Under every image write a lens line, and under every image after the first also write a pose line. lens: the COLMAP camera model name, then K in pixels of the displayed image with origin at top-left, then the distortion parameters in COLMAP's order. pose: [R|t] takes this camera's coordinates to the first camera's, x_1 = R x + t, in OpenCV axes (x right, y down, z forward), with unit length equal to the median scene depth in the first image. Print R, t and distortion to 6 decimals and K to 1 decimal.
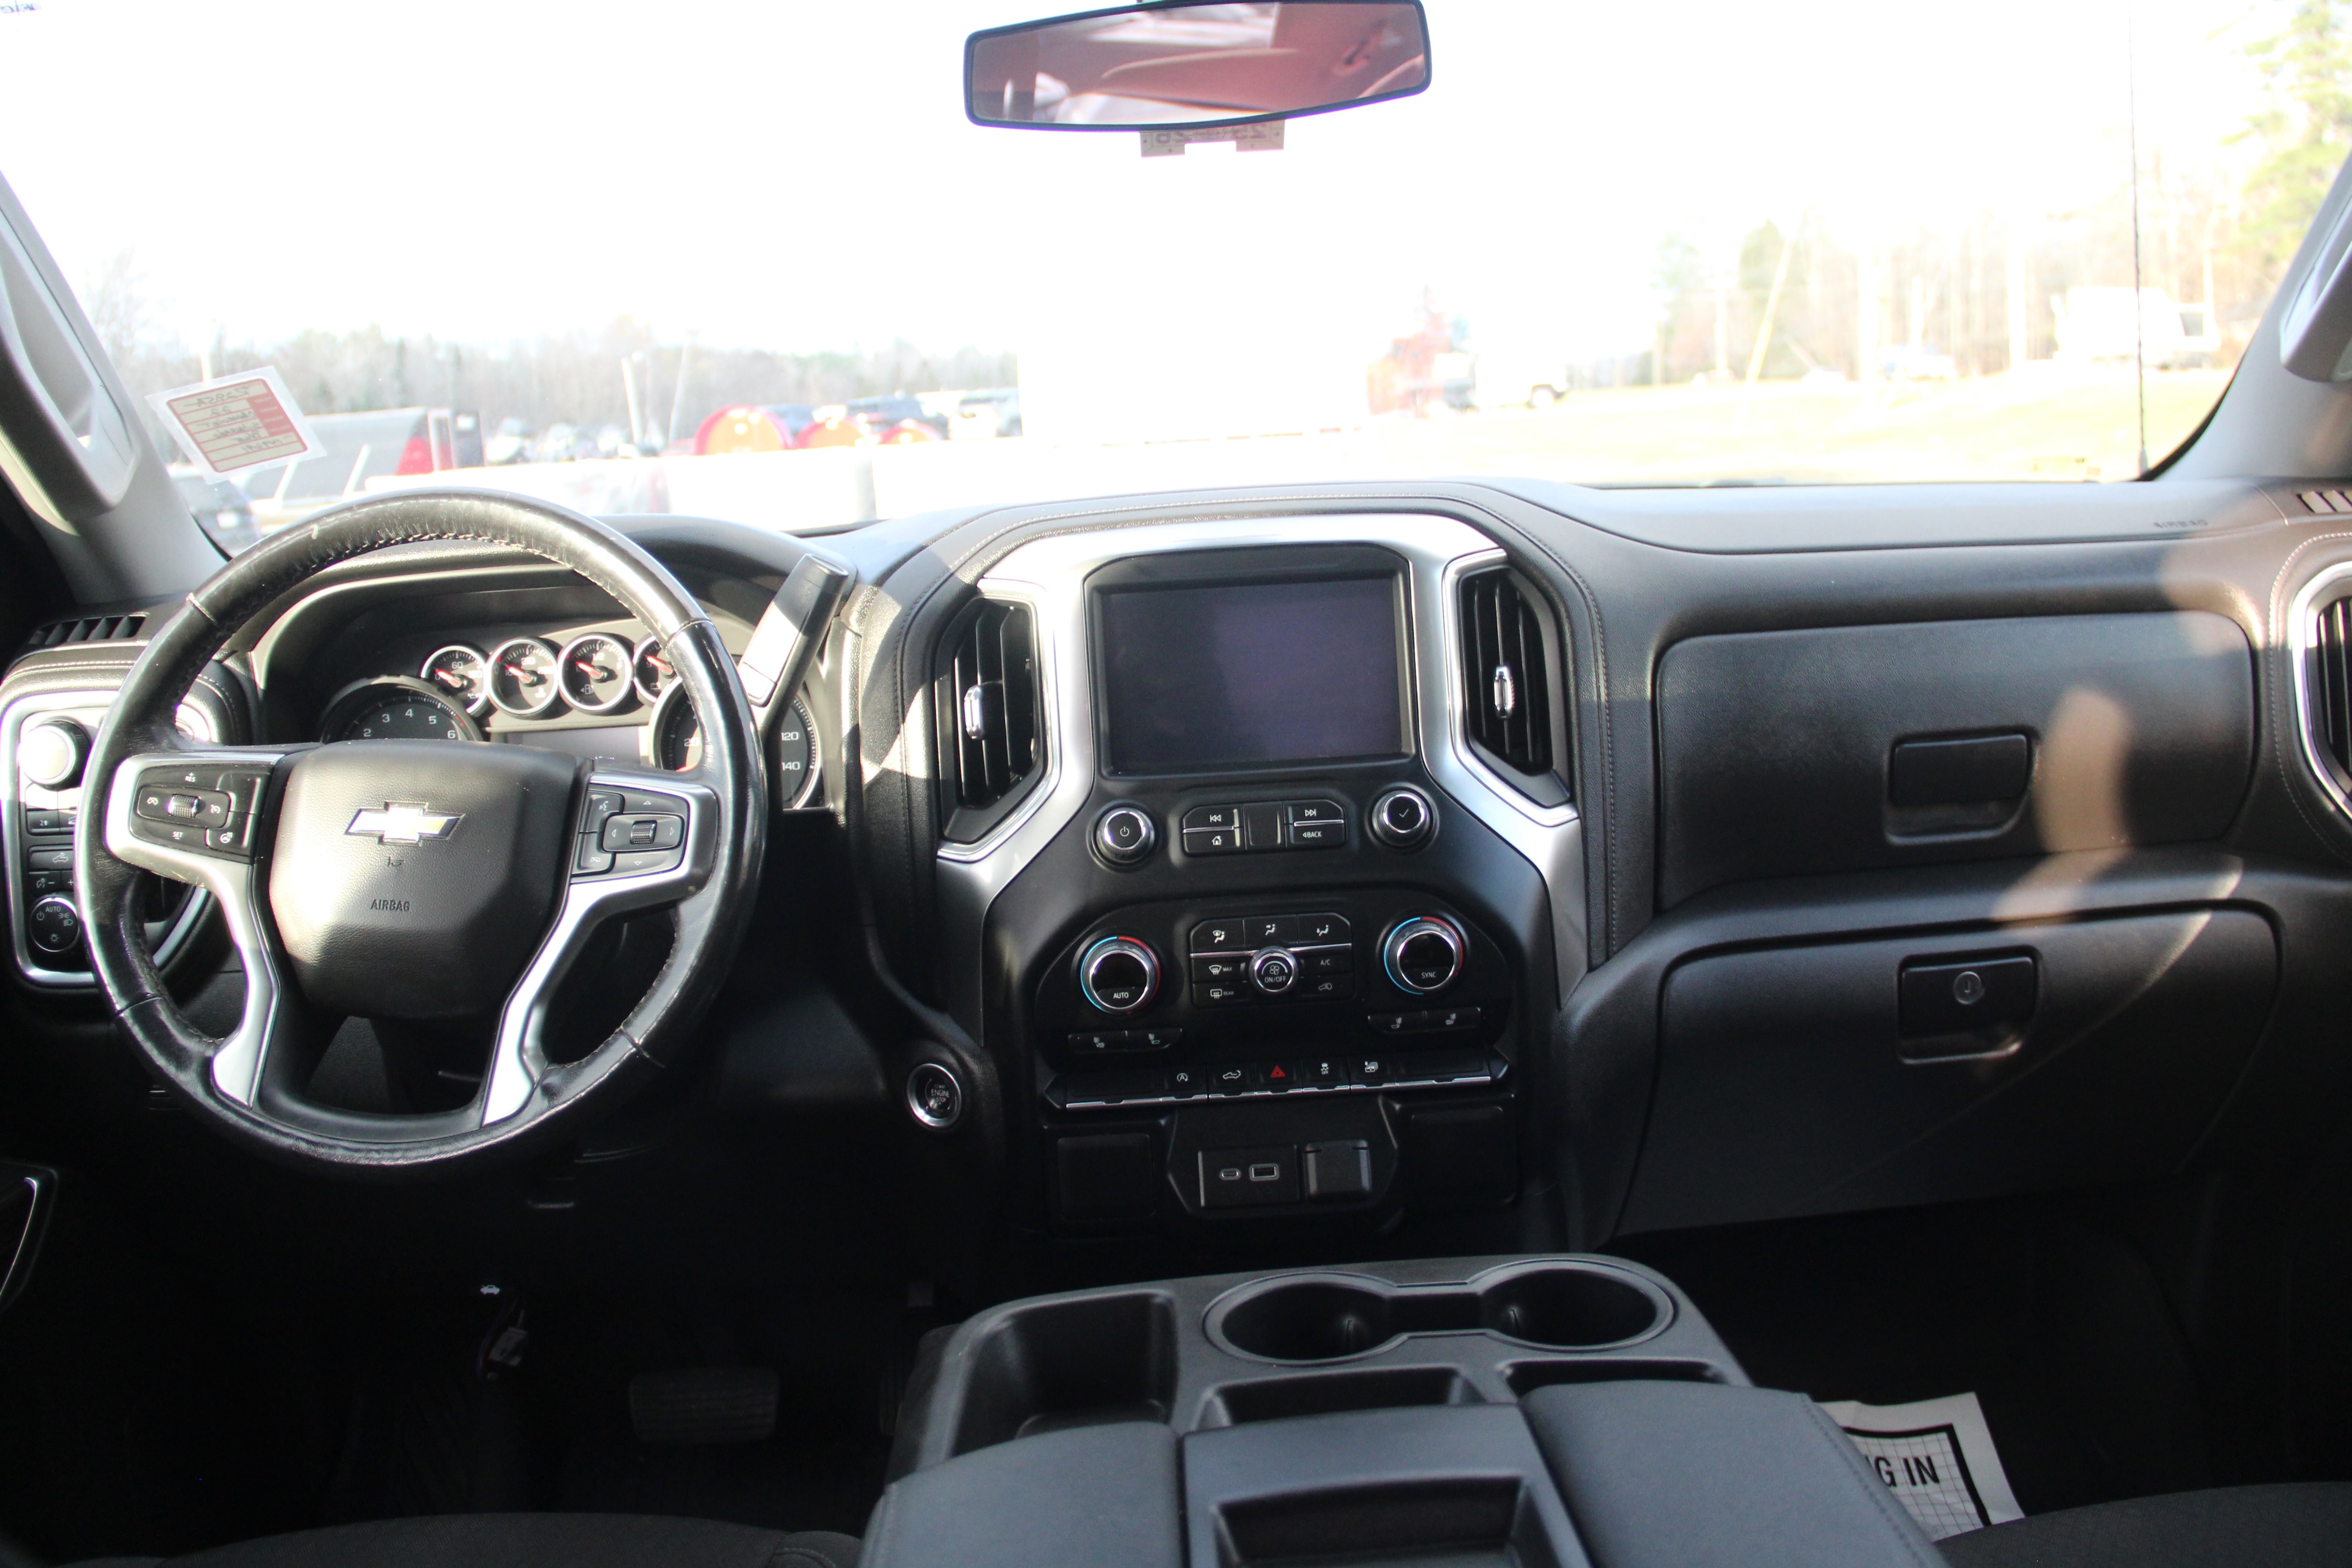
lens RADIAL K [[1916.1, 0, 1175.2], [0, 1916.1, 703.6], [0, 0, 1]] dist [-0.195290, 0.148918]
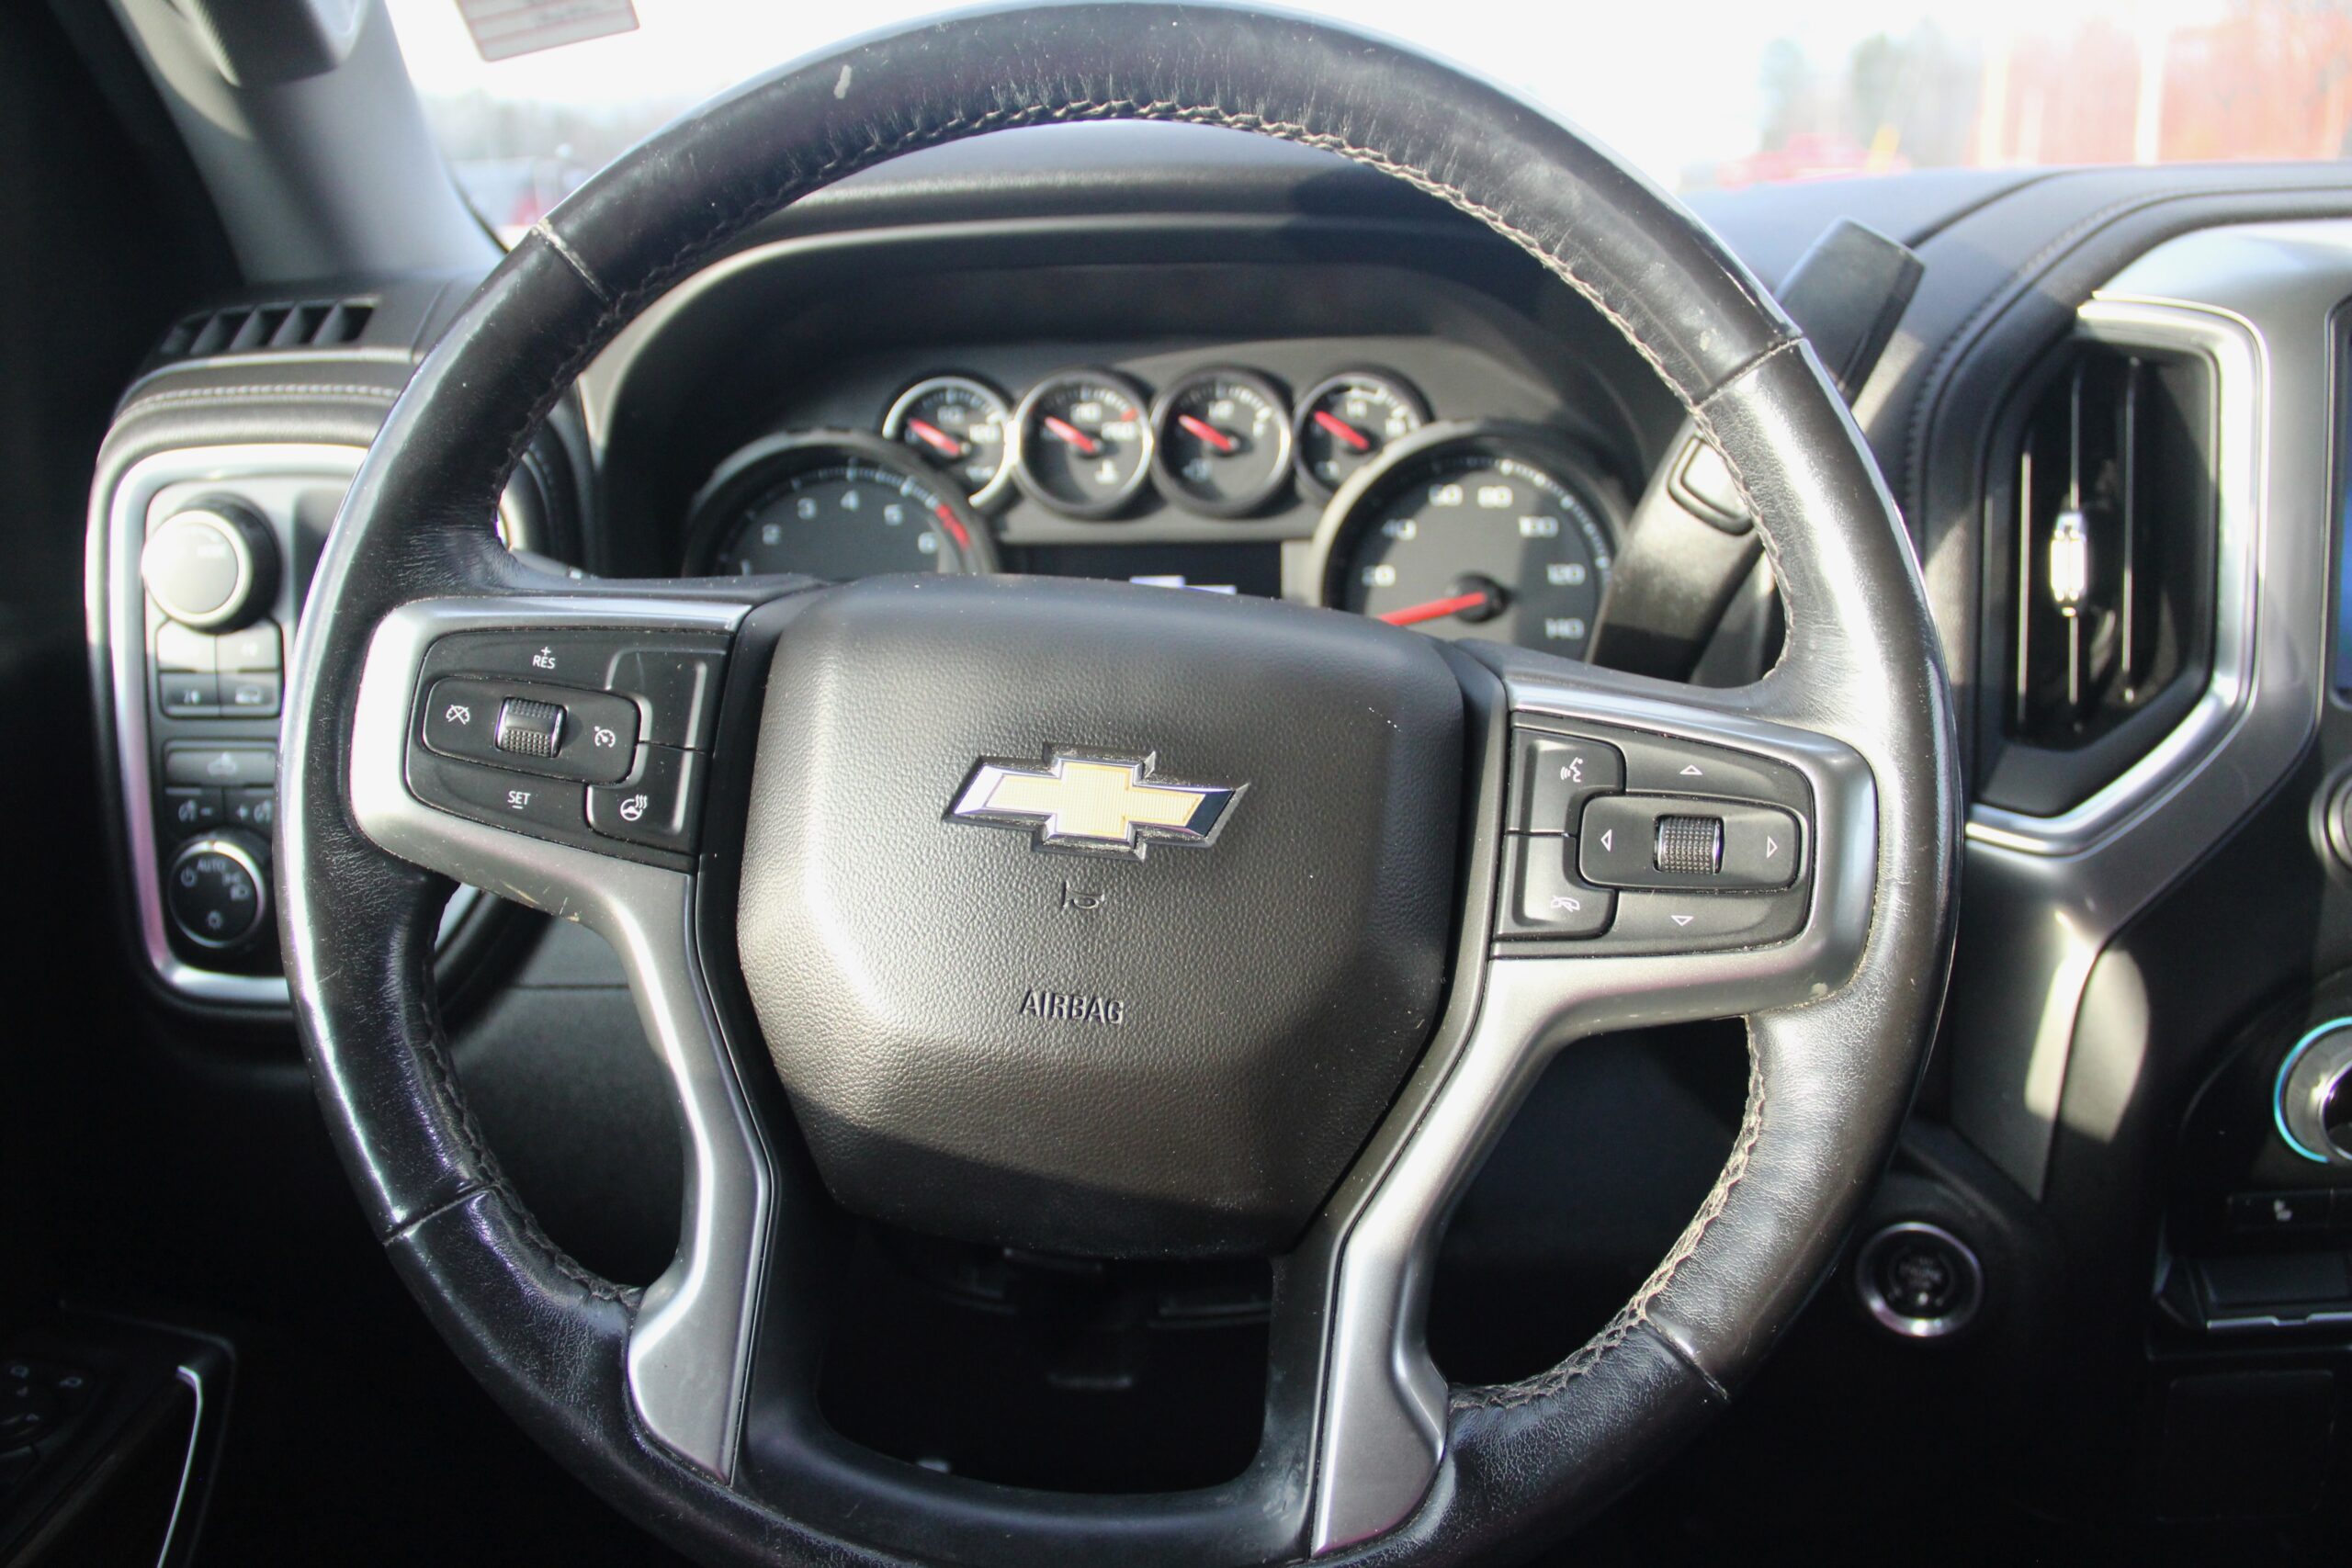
lens RADIAL K [[1915.9, 0, 1175.2], [0, 1915.9, 703.6], [0, 0, 1]] dist [-0.195290, 0.148918]
pose [[0.997592, 0.048090, -0.049967, -0.320294], [-0.042092, 0.992491, 0.114852, -0.004256], [0.055115, -0.112472, 0.992125, 0.500526]]
